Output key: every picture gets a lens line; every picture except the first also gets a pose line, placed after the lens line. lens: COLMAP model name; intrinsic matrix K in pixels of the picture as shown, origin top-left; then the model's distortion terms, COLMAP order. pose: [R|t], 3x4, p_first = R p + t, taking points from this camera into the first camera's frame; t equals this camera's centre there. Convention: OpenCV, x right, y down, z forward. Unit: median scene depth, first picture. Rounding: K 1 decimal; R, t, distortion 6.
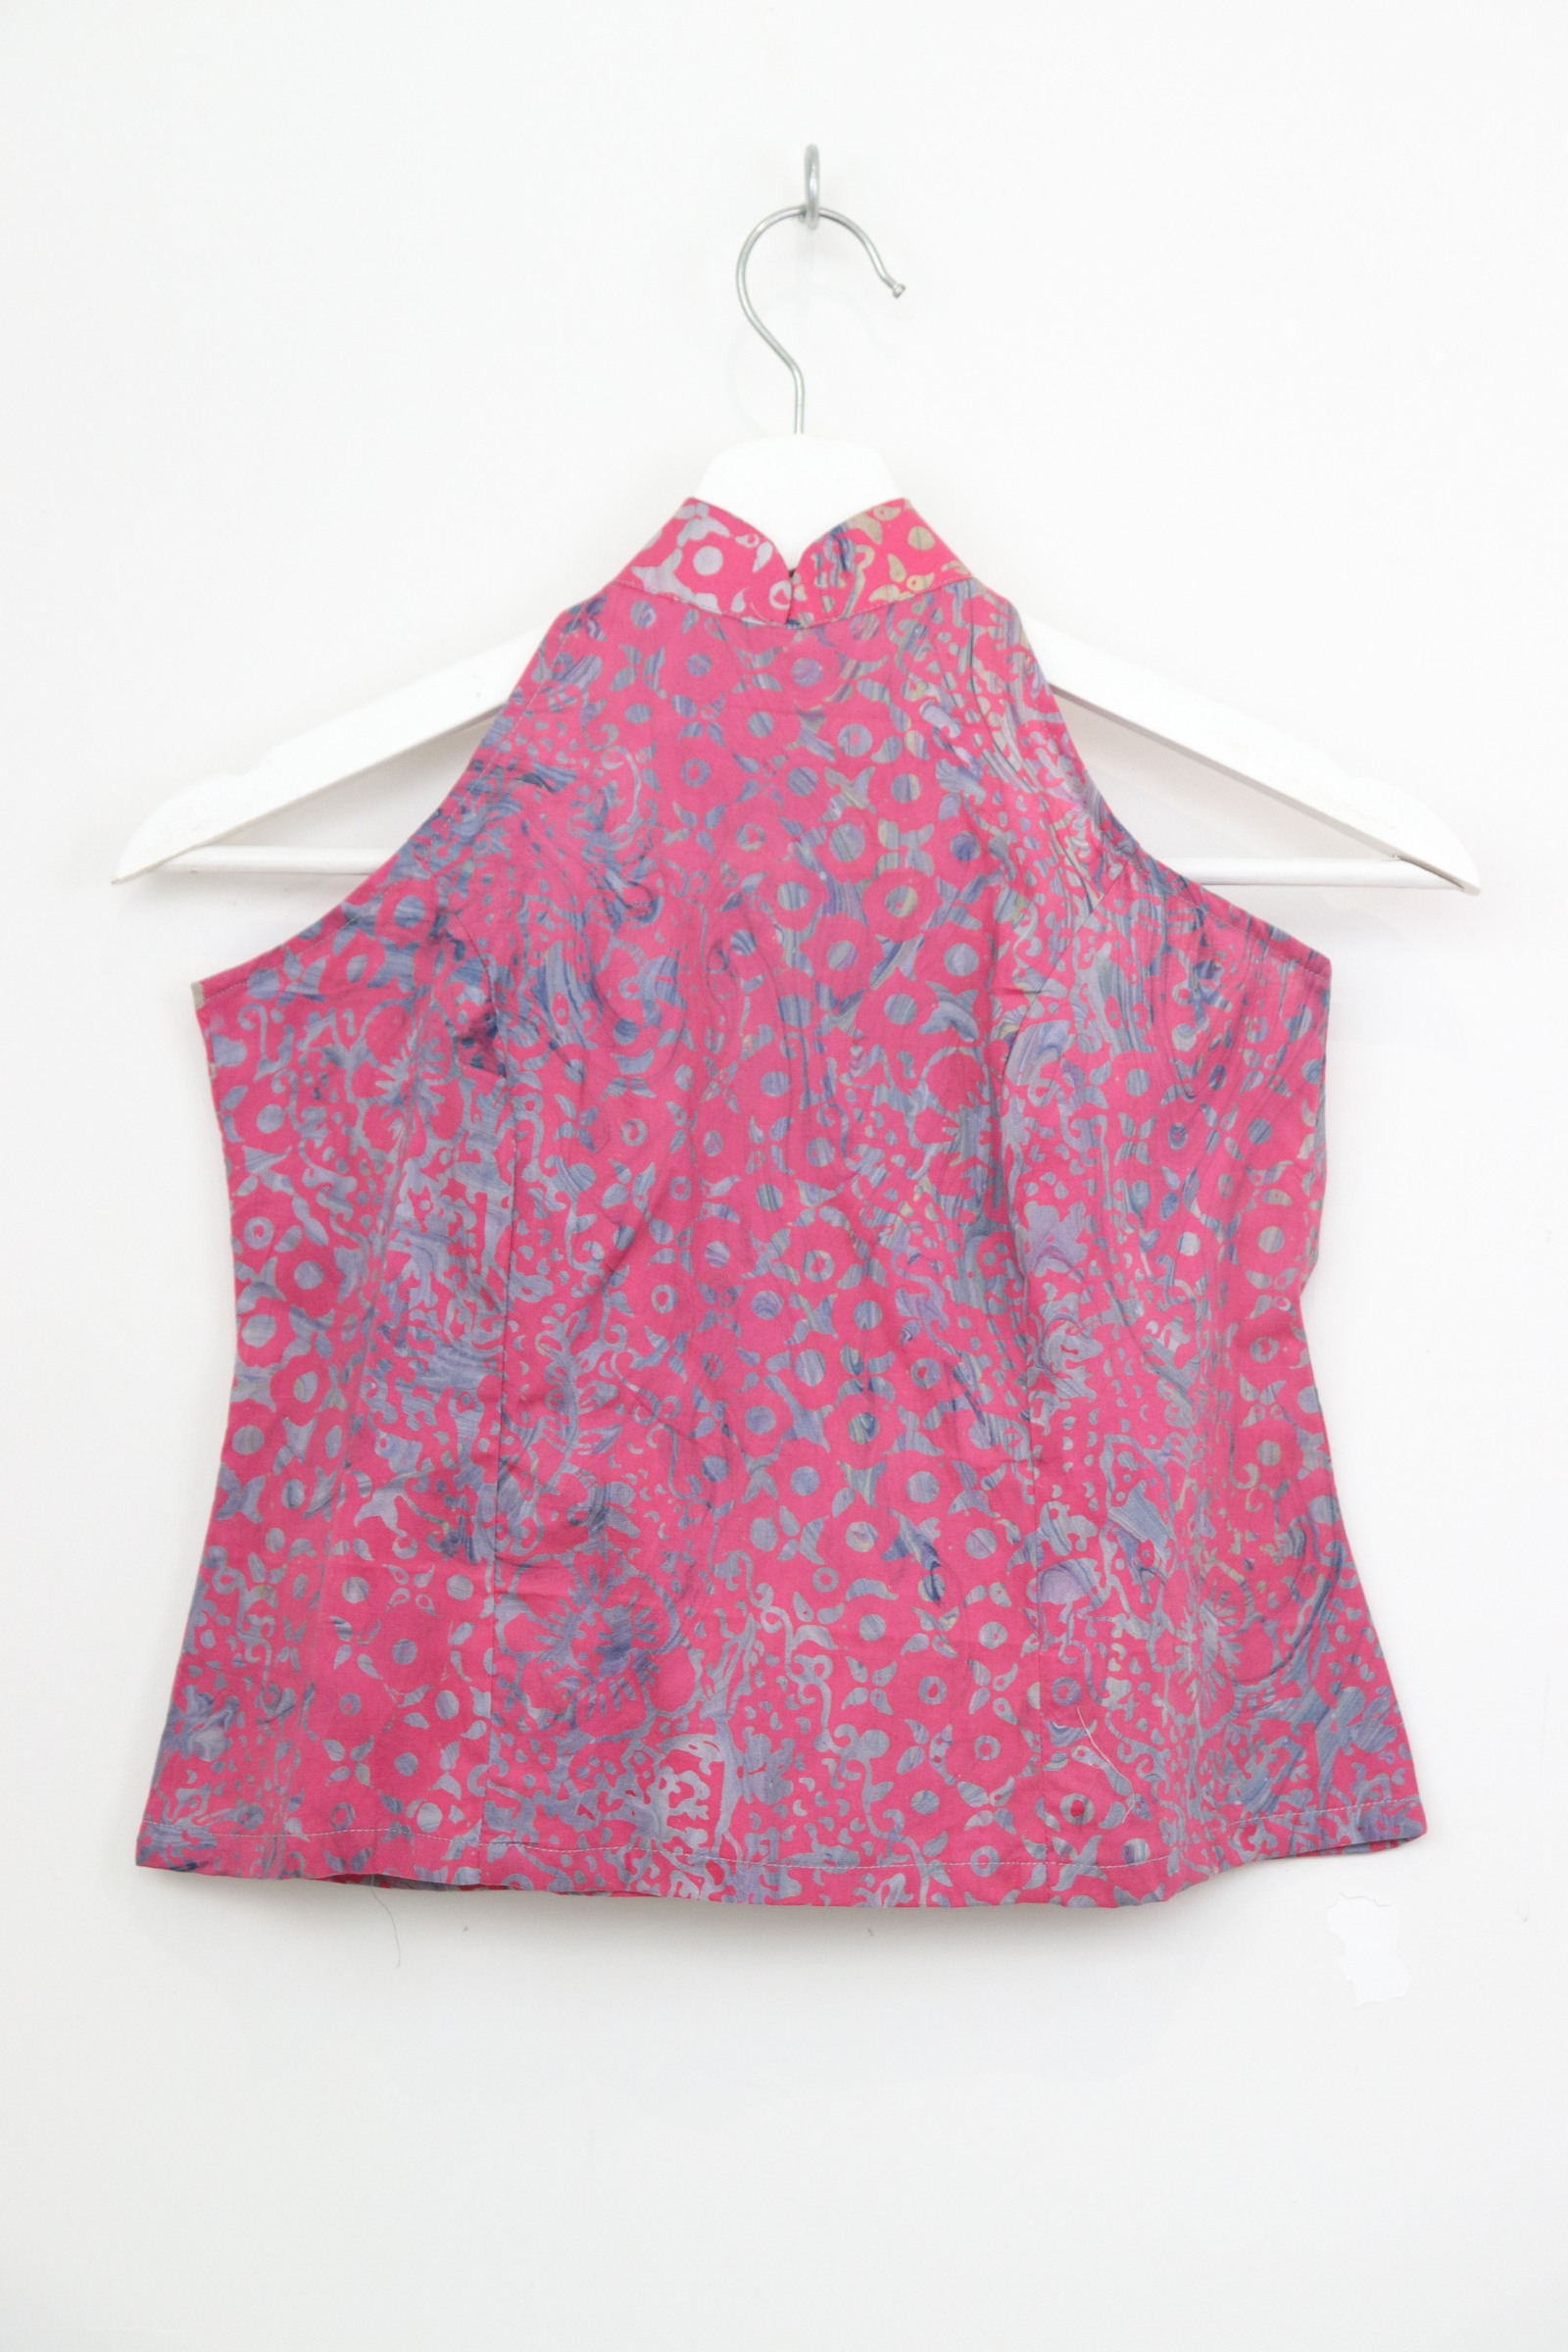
lens RADIAL K [[4591.7, 0, 784.0], [0, 4591.7, 1176.0], [0, 0, 1]] dist [0.158745, 0.425171]
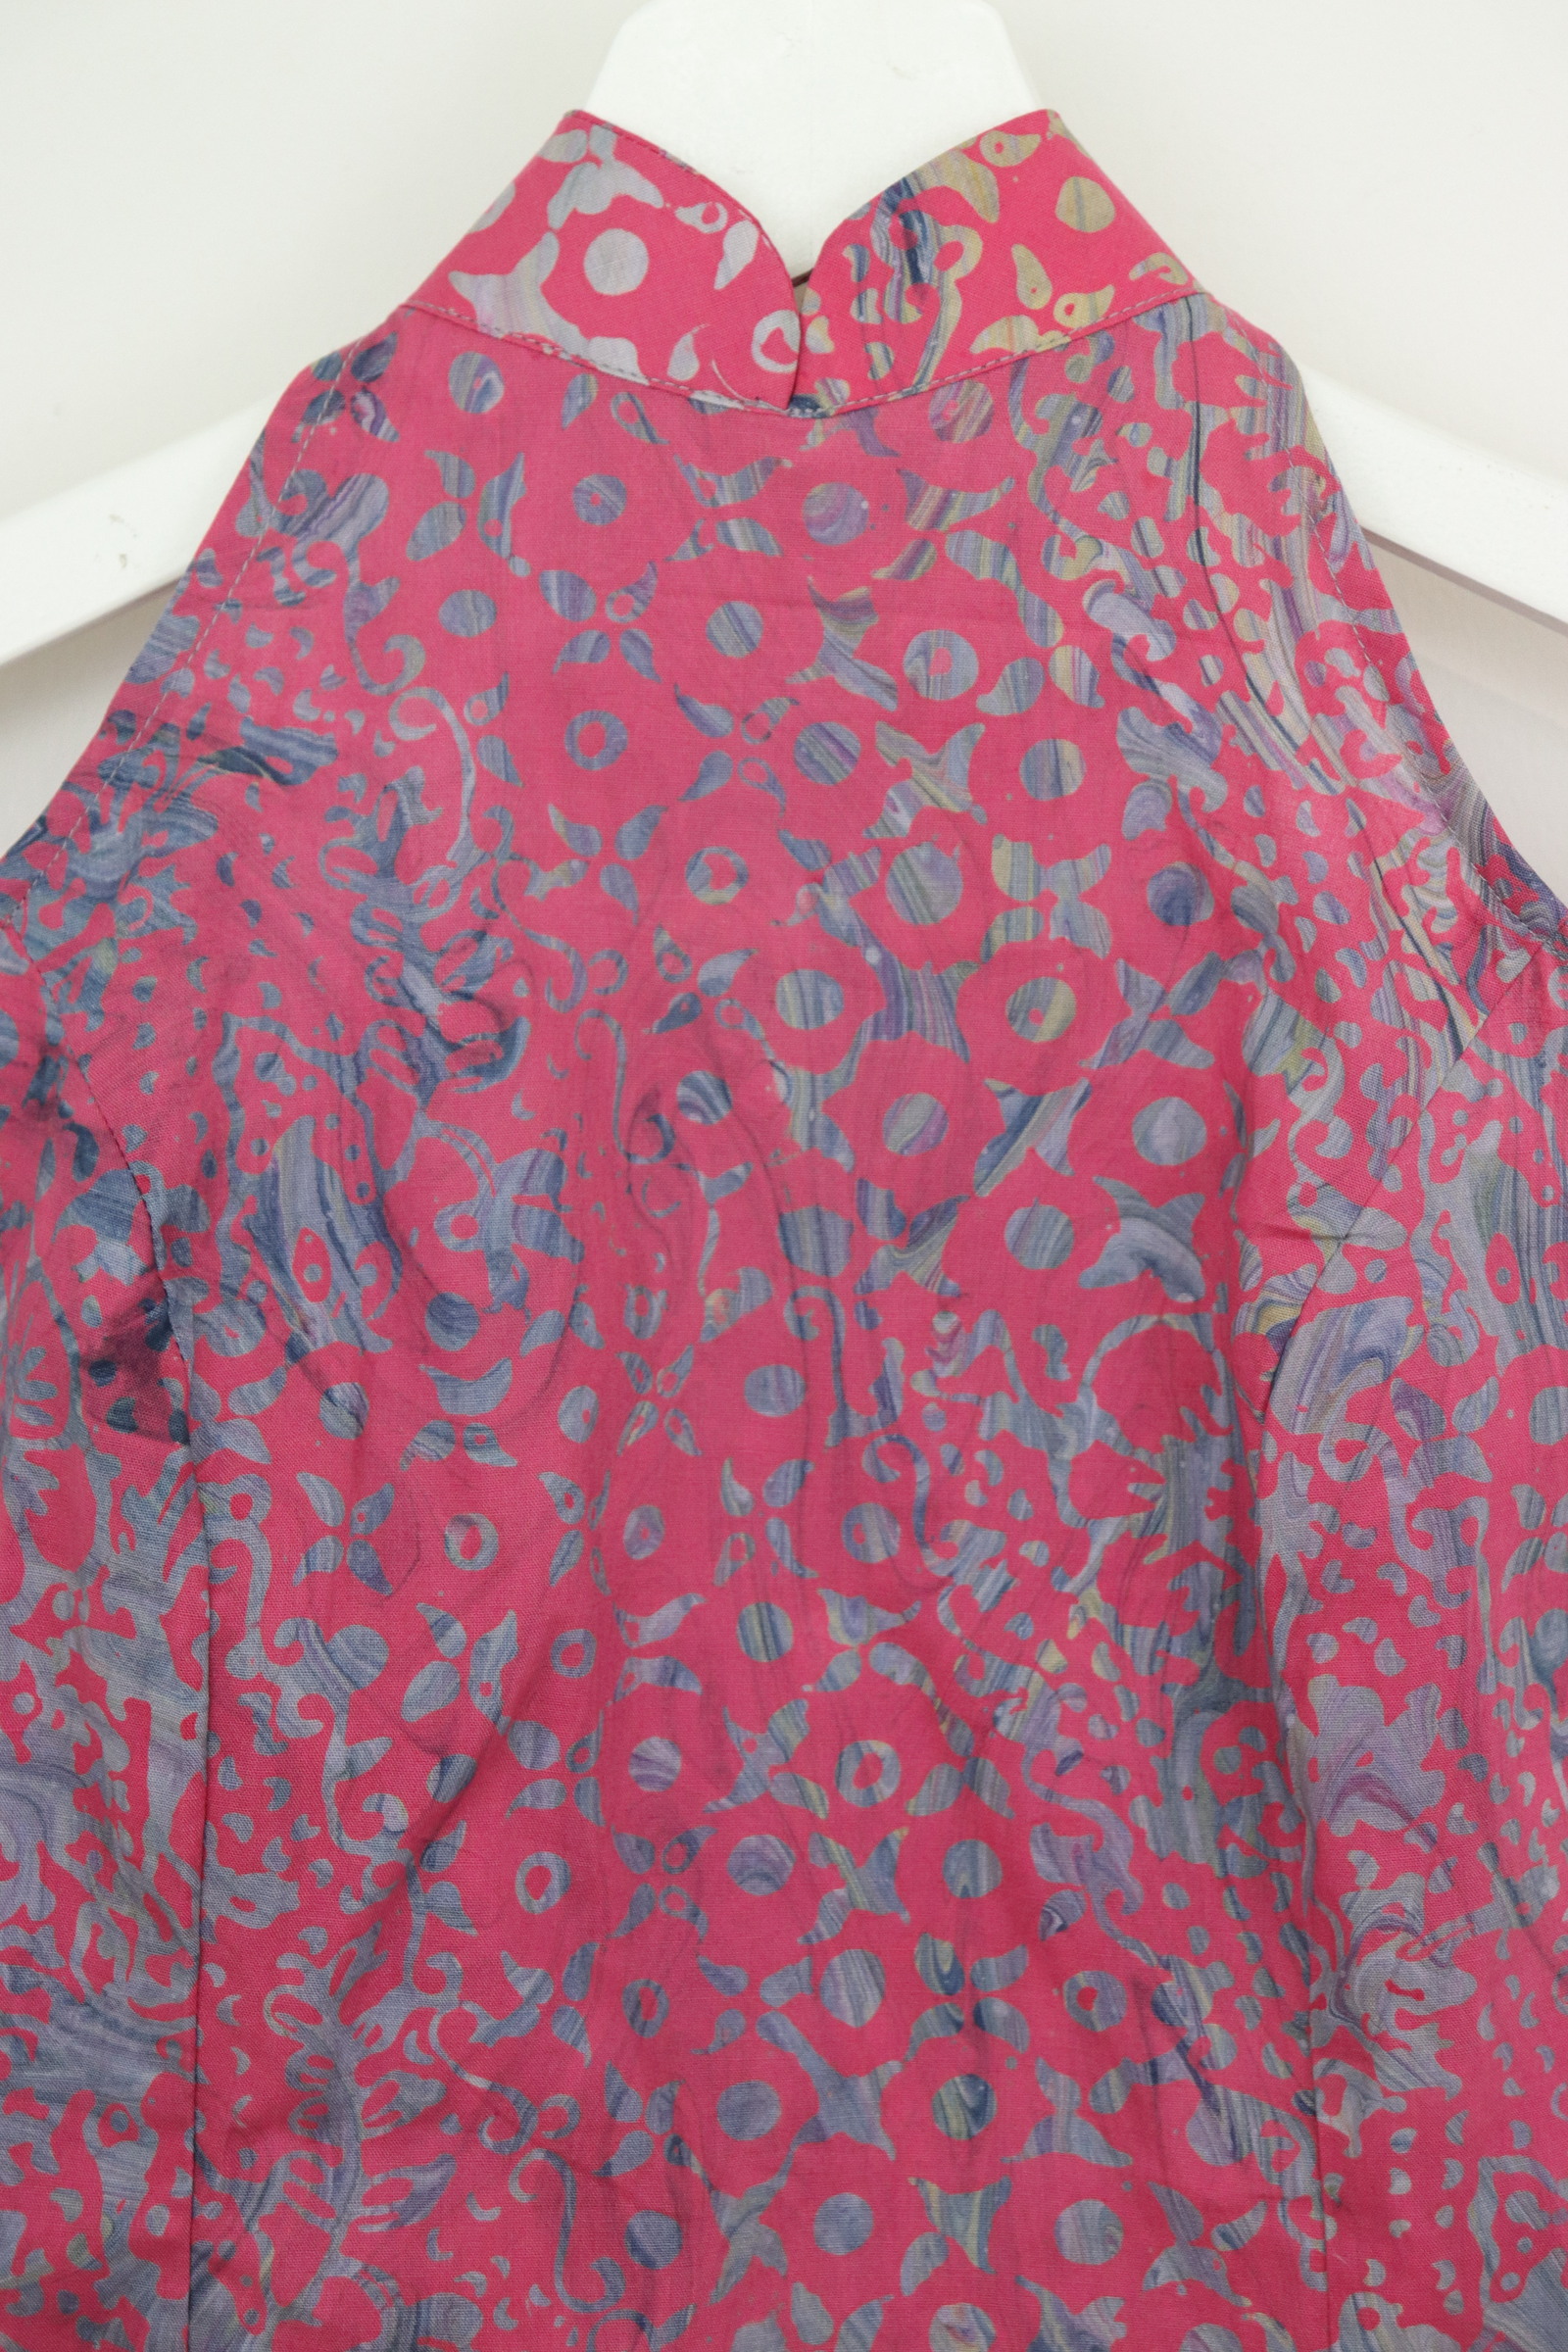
lens RADIAL K [[4591.7, 0, 784.0], [0, 4591.7, 1176.0], [0, 0, 1]] dist [0.158745, 0.425171]
pose [[0.999954, -0.007949, -0.005396, 0.001846], [0.008769, 0.984594, 0.174635, -0.125793], [0.003925, -0.174675, 0.984618, 0.541372]]
